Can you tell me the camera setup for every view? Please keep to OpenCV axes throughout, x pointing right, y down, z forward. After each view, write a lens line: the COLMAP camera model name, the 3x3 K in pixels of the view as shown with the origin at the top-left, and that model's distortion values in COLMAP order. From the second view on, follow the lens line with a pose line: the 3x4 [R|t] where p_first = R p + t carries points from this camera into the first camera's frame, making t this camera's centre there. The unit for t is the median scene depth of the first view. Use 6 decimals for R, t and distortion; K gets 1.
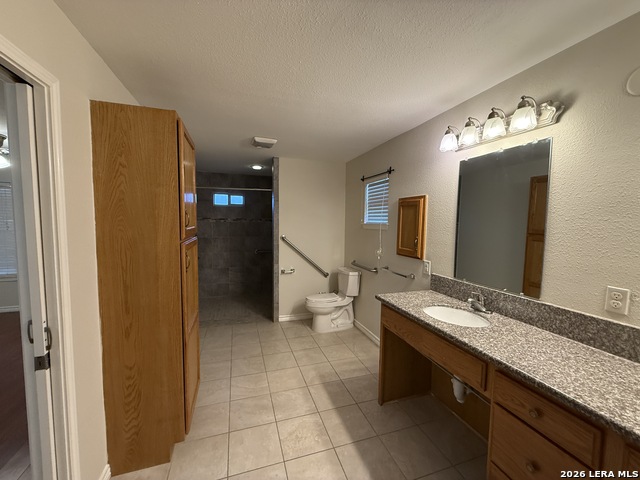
lens RADIAL K [[256.0, 0, 318.1], [0, 256.0, 238.1], [0, 0, 1]] dist [0.000659, 0.000126]
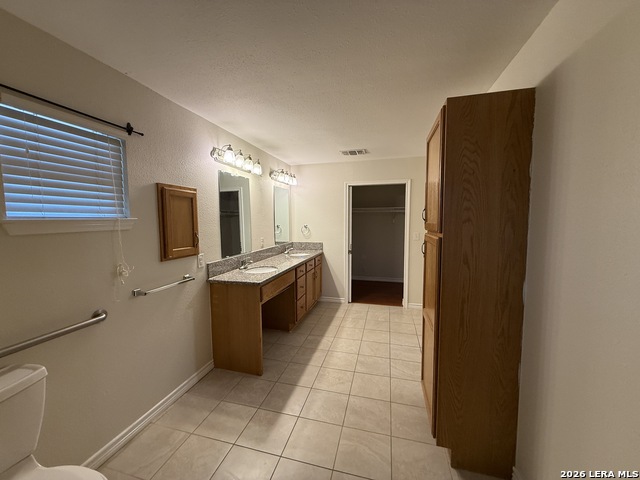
lens RADIAL K [[256.0, 0, 318.1], [0, 256.0, 238.1], [0, 0, 1]] dist [0.000659, 0.000126]
pose [[-0.835634, -0.047038, 0.547269, -0.627474], [0.033574, 0.990090, 0.136363, -0.117945], [-0.548260, 0.132323, -0.825773, 1.902763]]
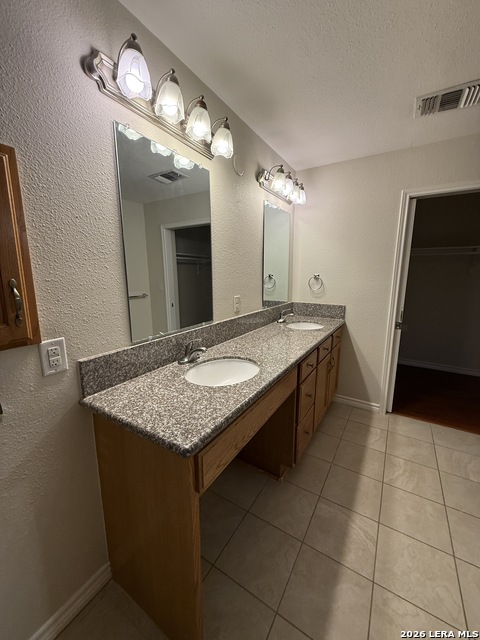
lens RADIAL K [[256.0, 0, 240.0], [0, 256.0, 320.0], [0, 0, 1]] dist [0.000659, 0.000126]
pose [[-0.642487, -0.150581, 0.751356, -0.052072], [0.043882, 0.971664, 0.232257, -0.021449], [-0.765039, 0.182193, -0.617674, 1.226274]]
